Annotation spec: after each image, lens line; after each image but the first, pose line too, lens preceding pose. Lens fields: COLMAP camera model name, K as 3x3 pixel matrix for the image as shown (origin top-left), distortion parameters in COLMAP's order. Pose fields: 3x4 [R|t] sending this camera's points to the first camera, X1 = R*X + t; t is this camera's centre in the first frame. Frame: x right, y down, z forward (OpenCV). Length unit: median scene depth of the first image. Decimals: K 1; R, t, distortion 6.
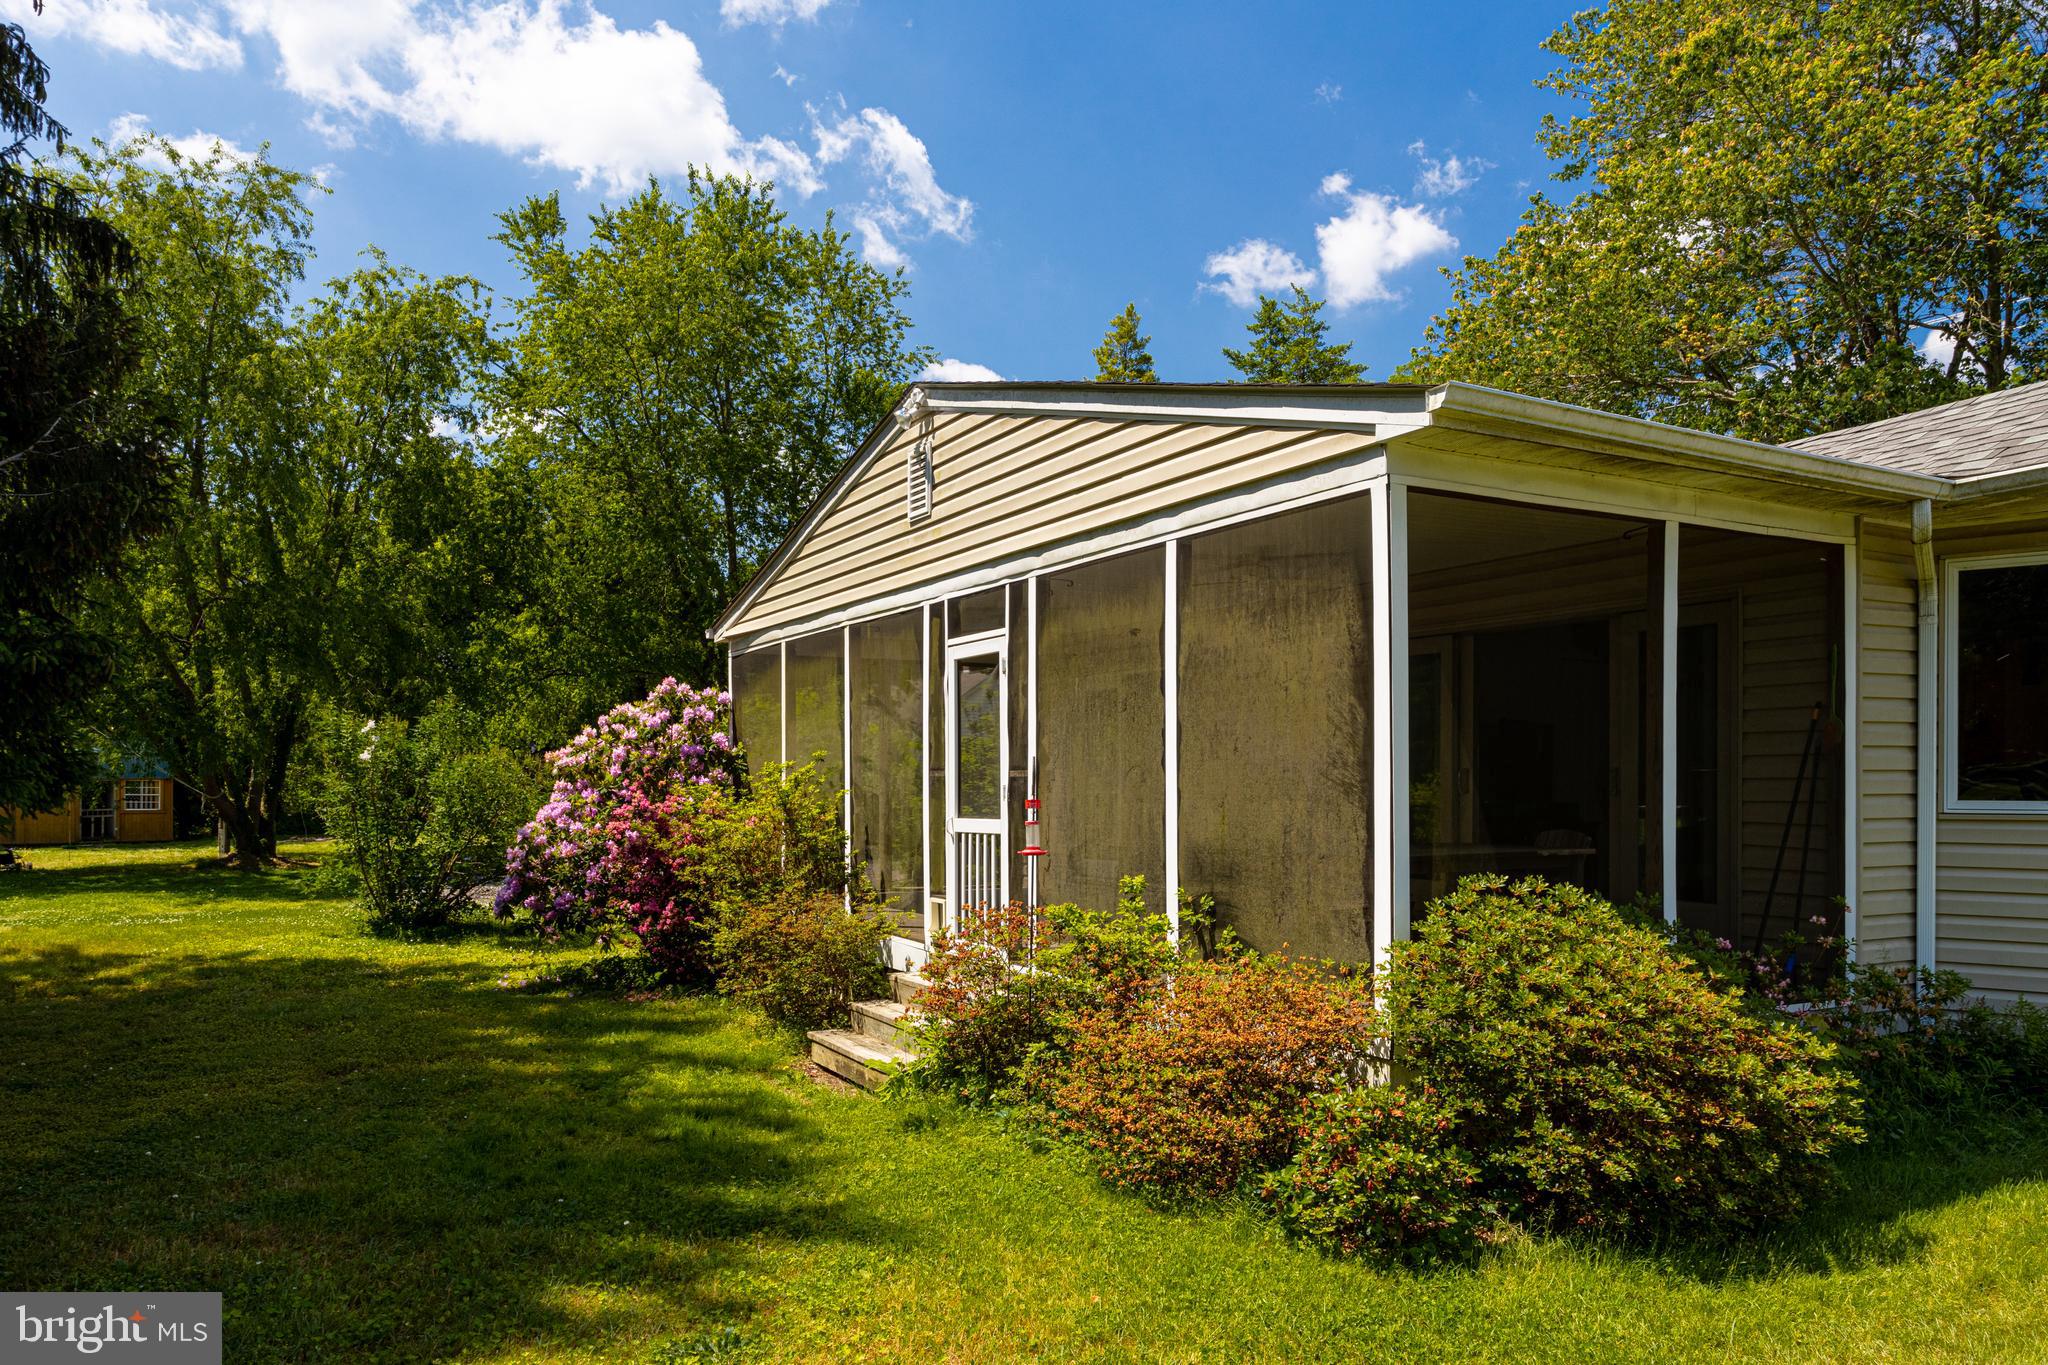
lens RADIAL K [[1451.4, 0, 1027.4], [0, 1451.4, 780.4], [0, 0, 1]] dist [-0.005387, 0.034968]
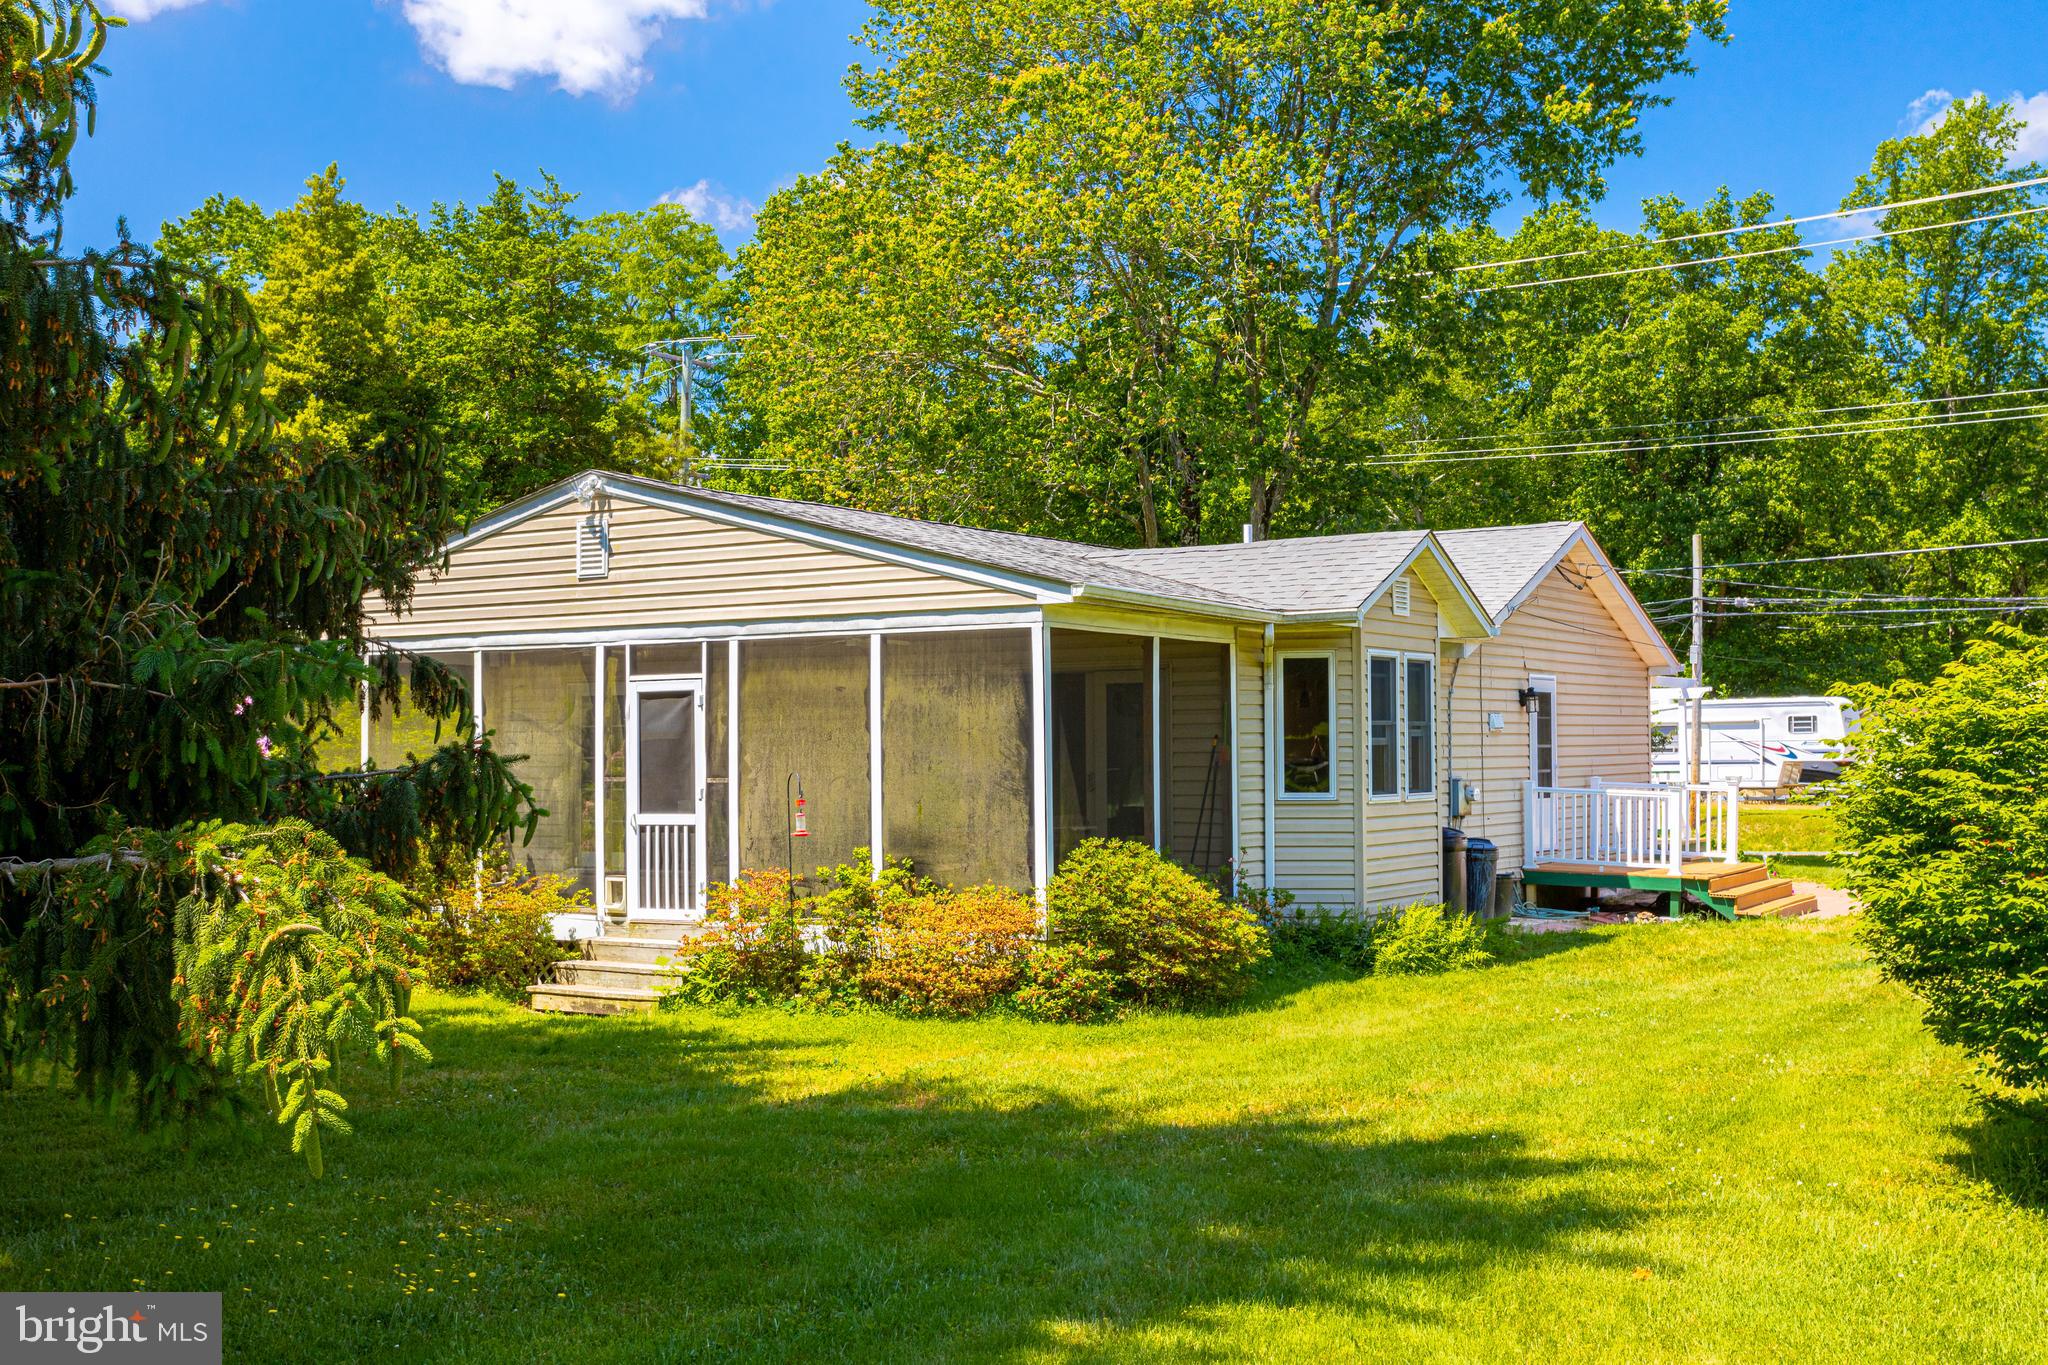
lens RADIAL K [[1952.4, 0, 1024.0], [0, 1952.4, 682.5], [0, 0, 1]] dist [-0.005206, -0.000625]
pose [[0.886403, 0.013807, 0.462709, -0.731532], [0.004162, 0.999277, -0.037790, -0.031898], [-0.462896, 0.035423, 0.885704, -0.940239]]
